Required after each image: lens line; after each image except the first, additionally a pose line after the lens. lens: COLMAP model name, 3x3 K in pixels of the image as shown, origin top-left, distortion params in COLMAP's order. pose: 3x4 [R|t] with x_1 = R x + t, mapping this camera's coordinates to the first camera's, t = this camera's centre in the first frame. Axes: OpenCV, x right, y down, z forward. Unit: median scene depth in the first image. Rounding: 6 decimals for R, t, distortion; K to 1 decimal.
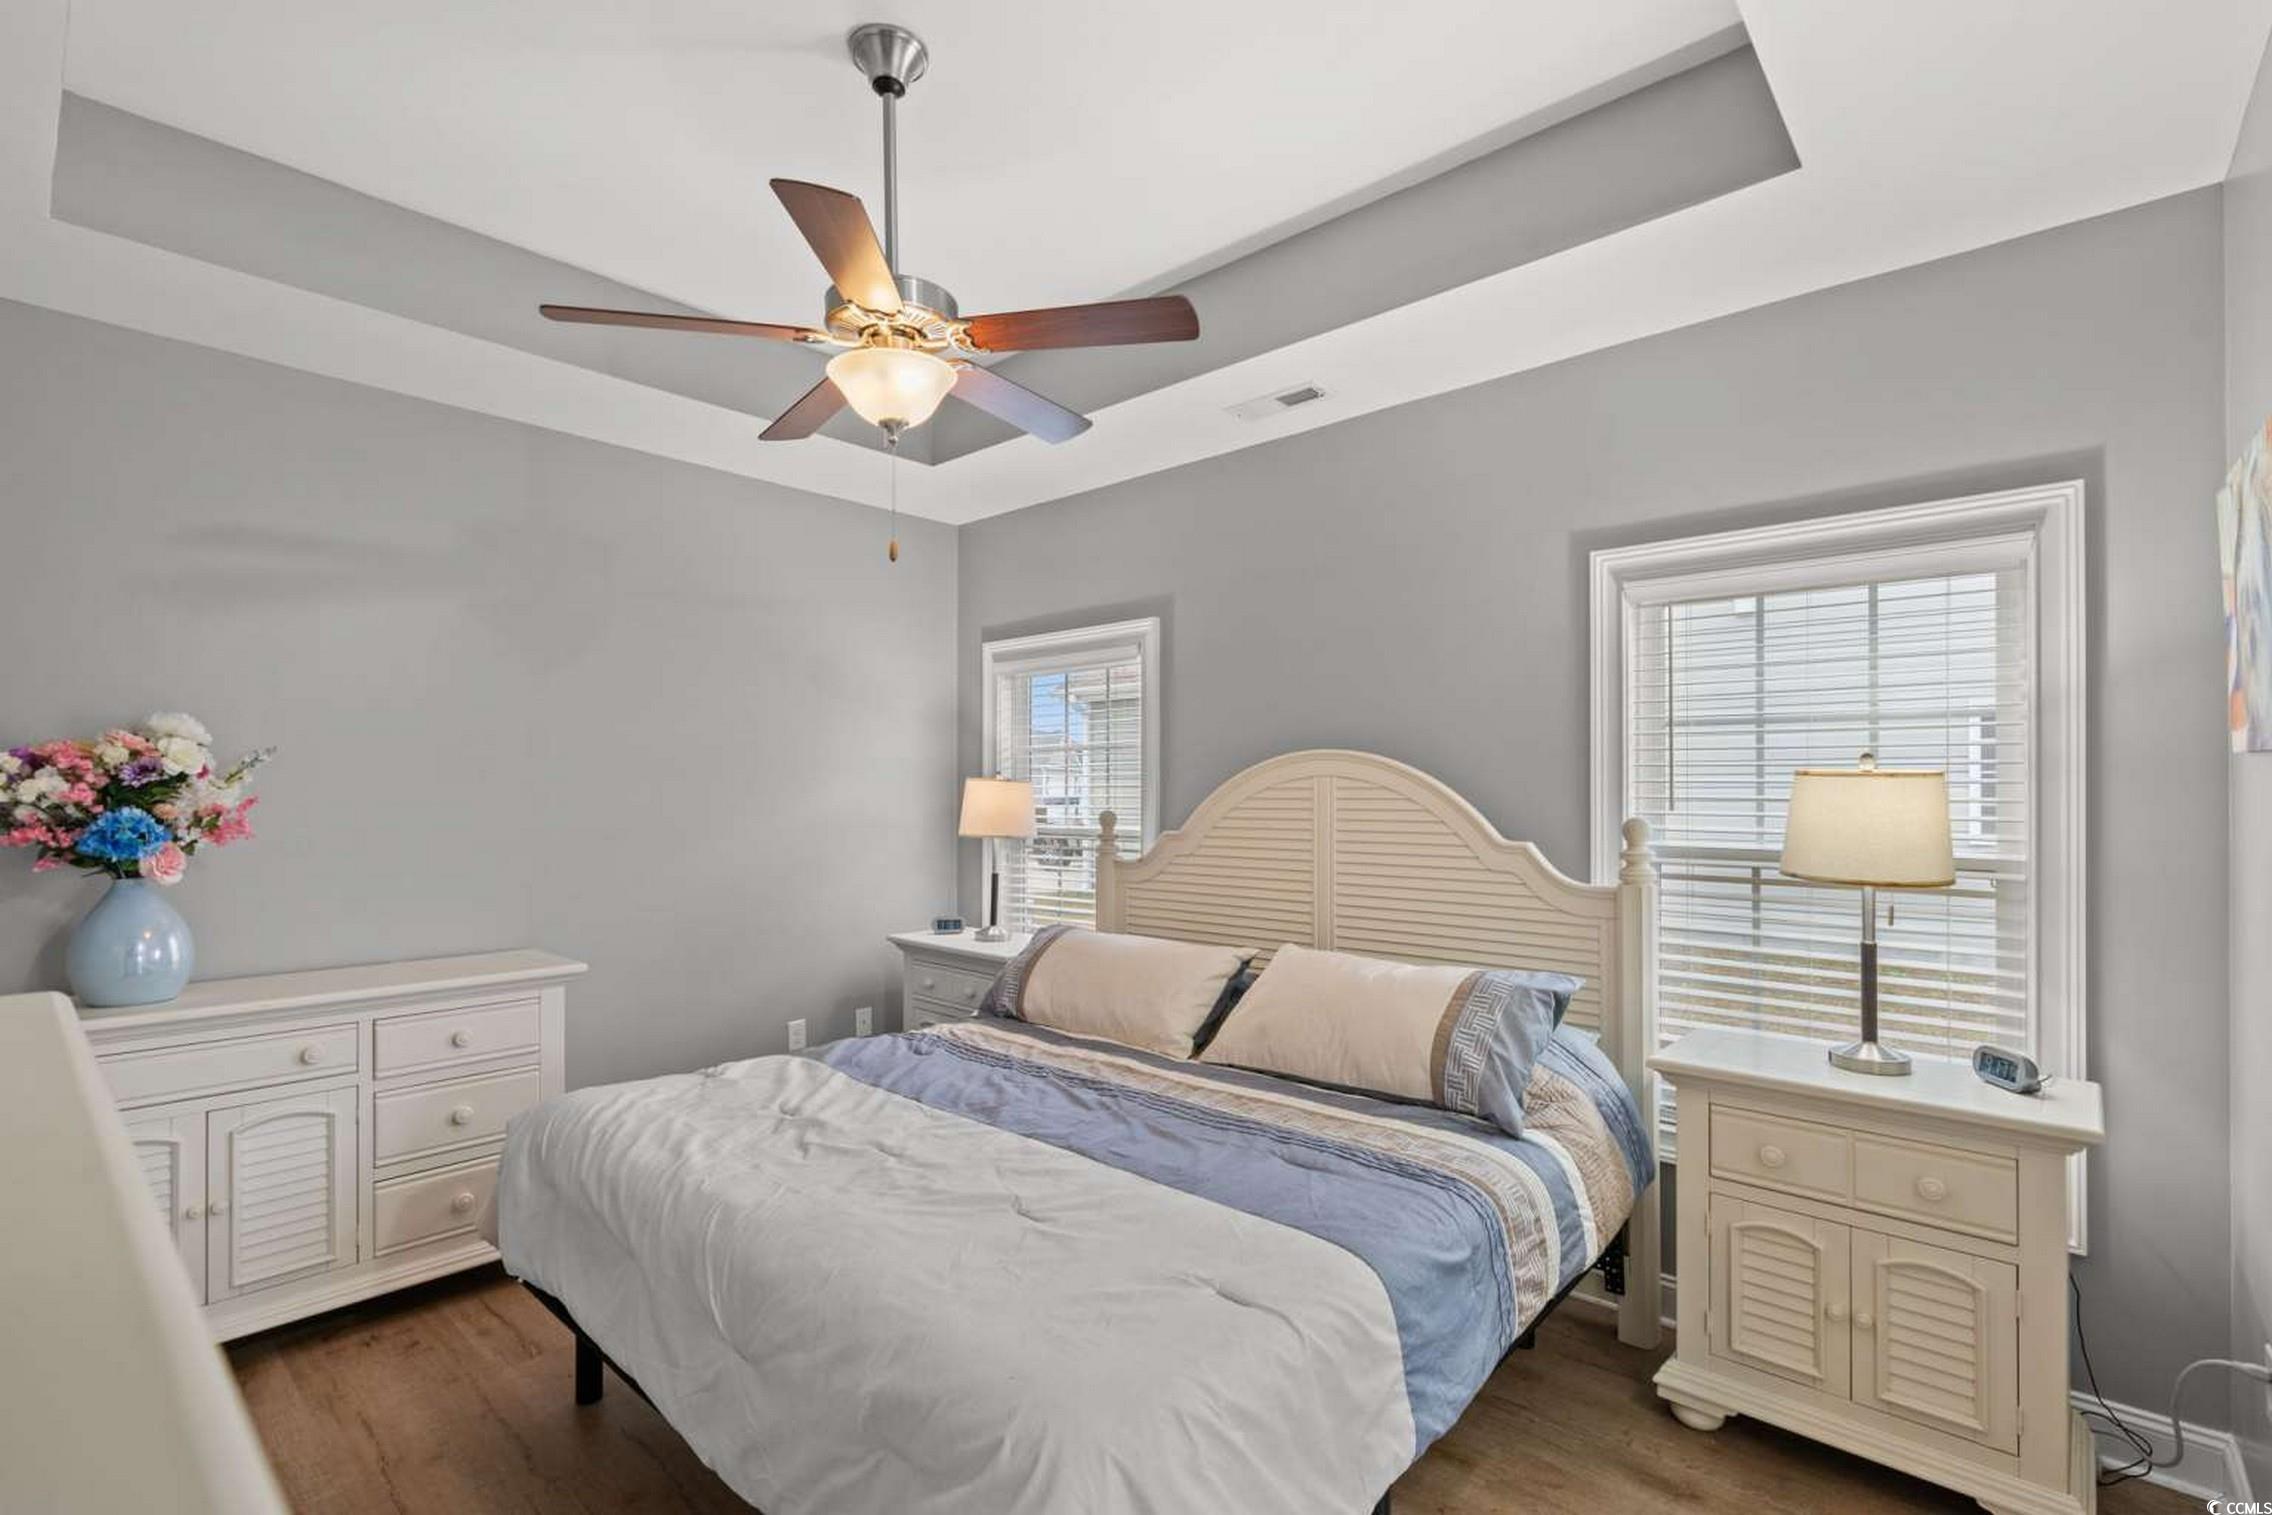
lens RADIAL K [[1034.8, 0, 1136.6], [0, 1034.8, 764.9], [0, 0, 1]] dist [0.042772, 0.000134]
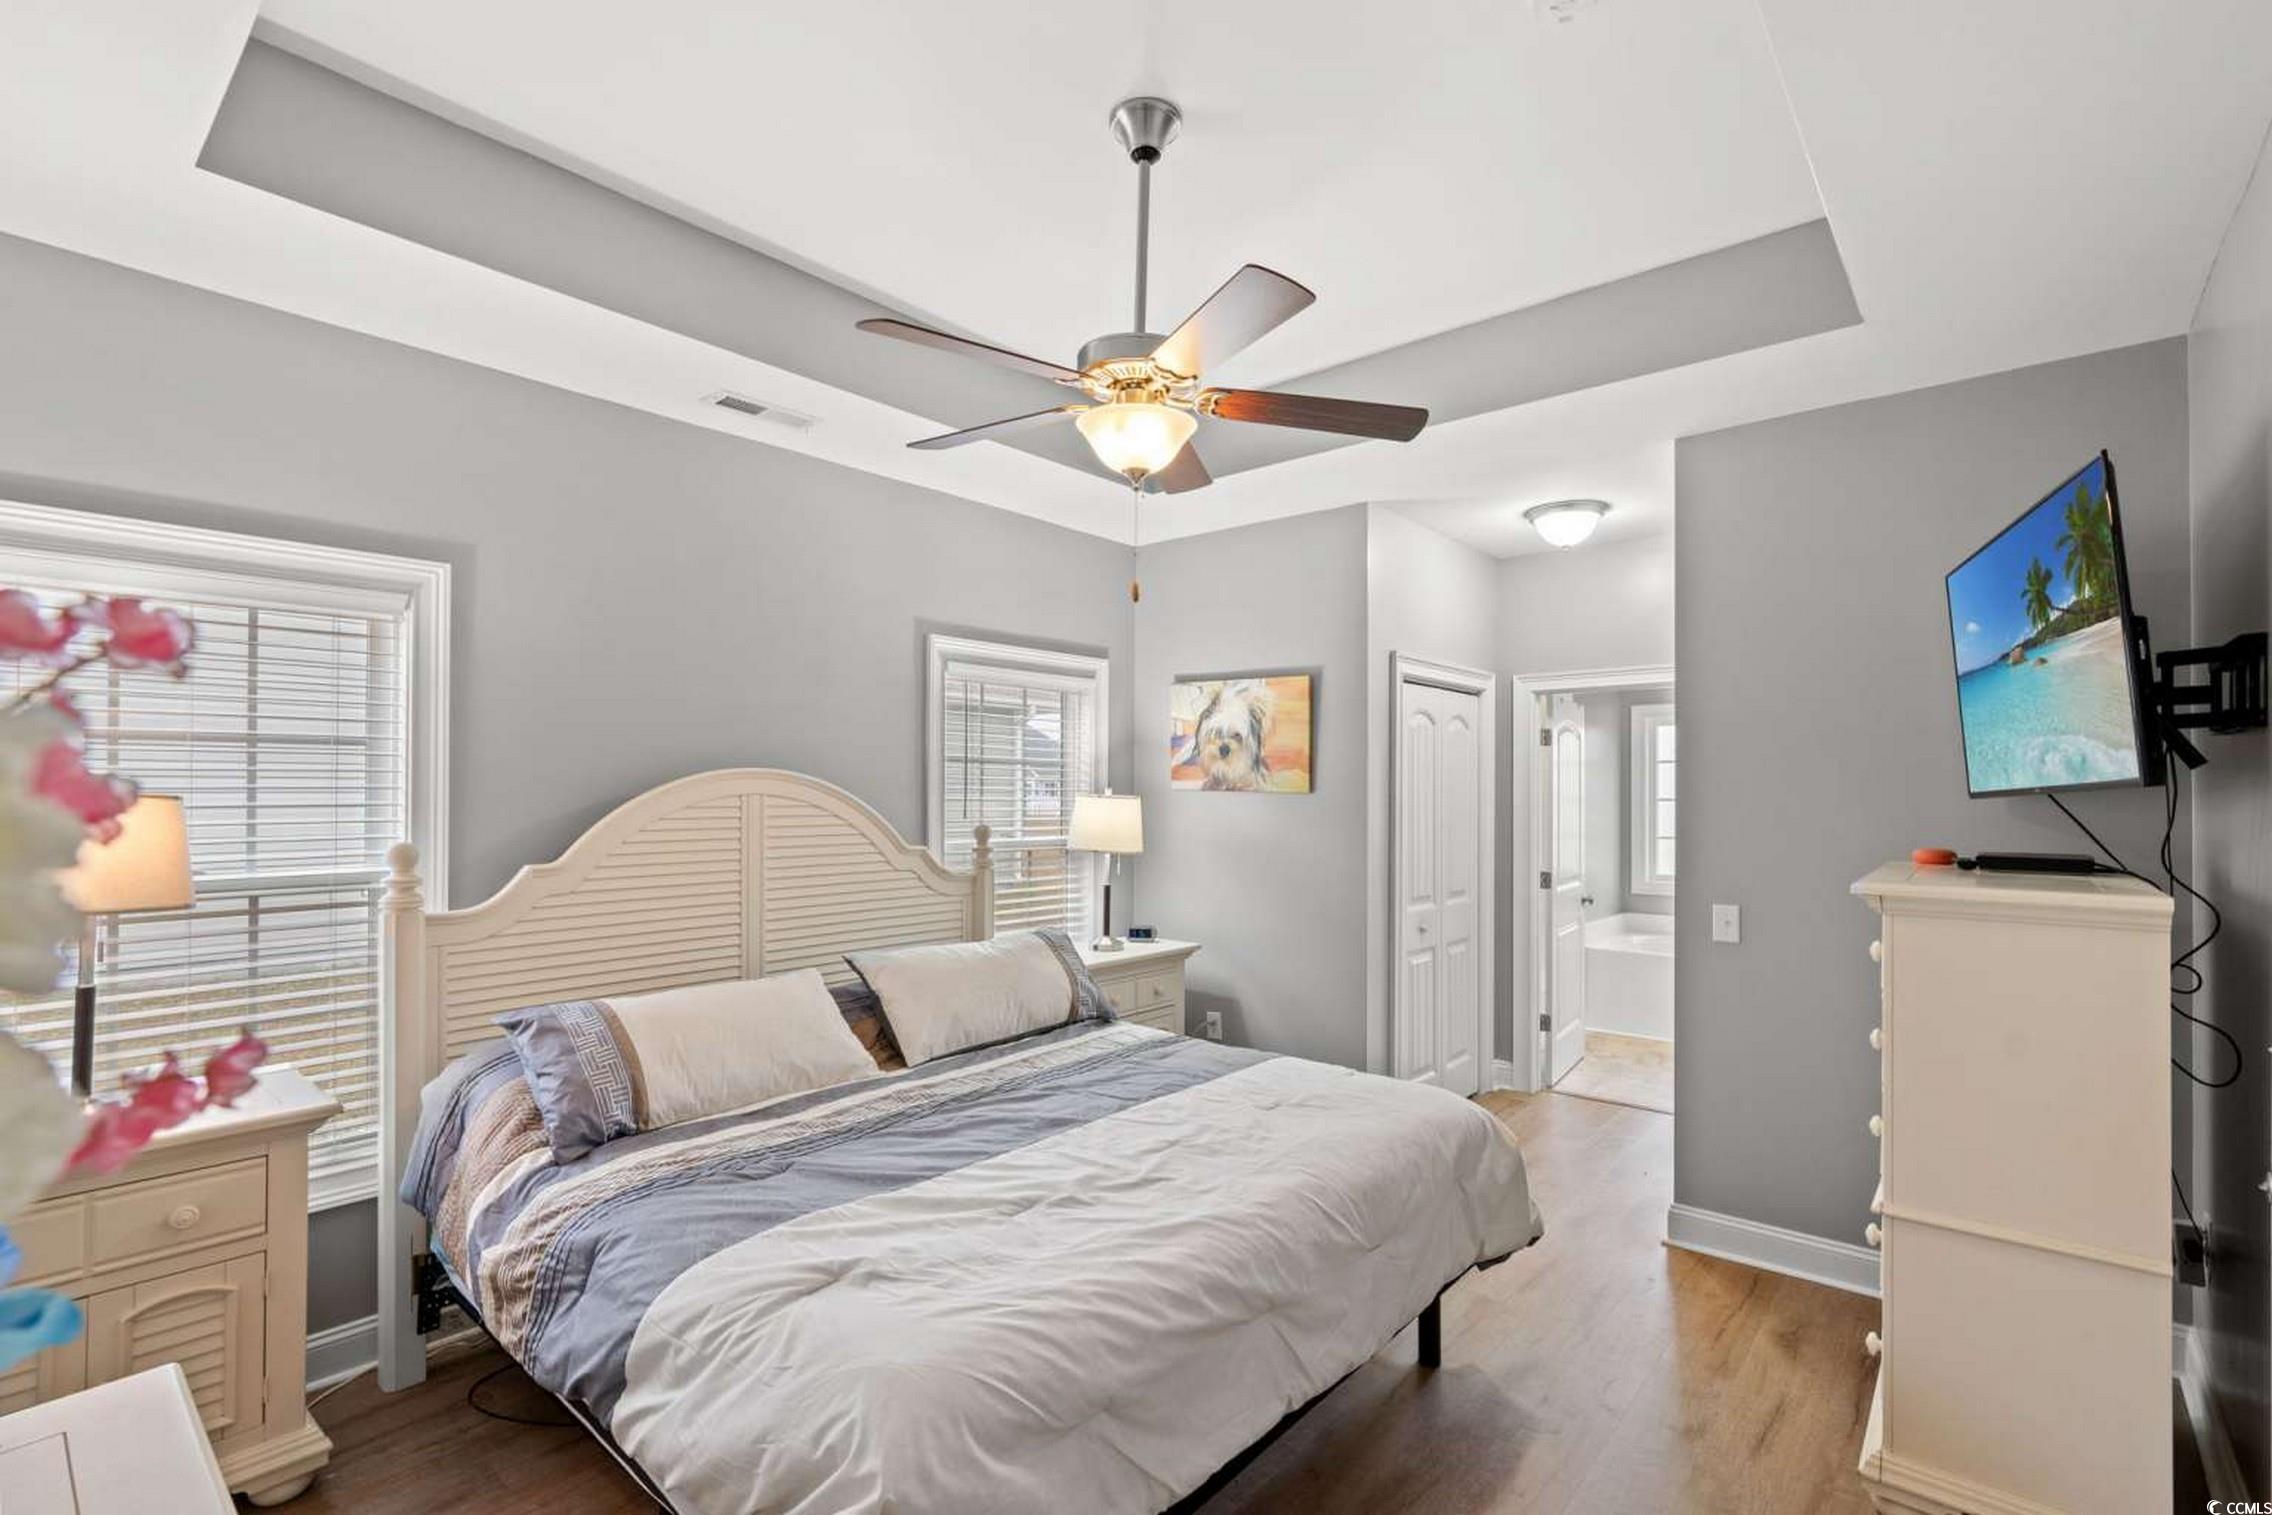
lens RADIAL K [[1018.3, 0, 1136.0], [0, 1018.3, 757.5], [0, 0, 1]] dist [-0.085182, 0.018933]
pose [[-0.022336, 0.046094, 0.998687, -0.926120], [-0.009318, 0.998884, -0.046312, 0.020403], [-0.999707, -0.010340, -0.021881, 0.774520]]
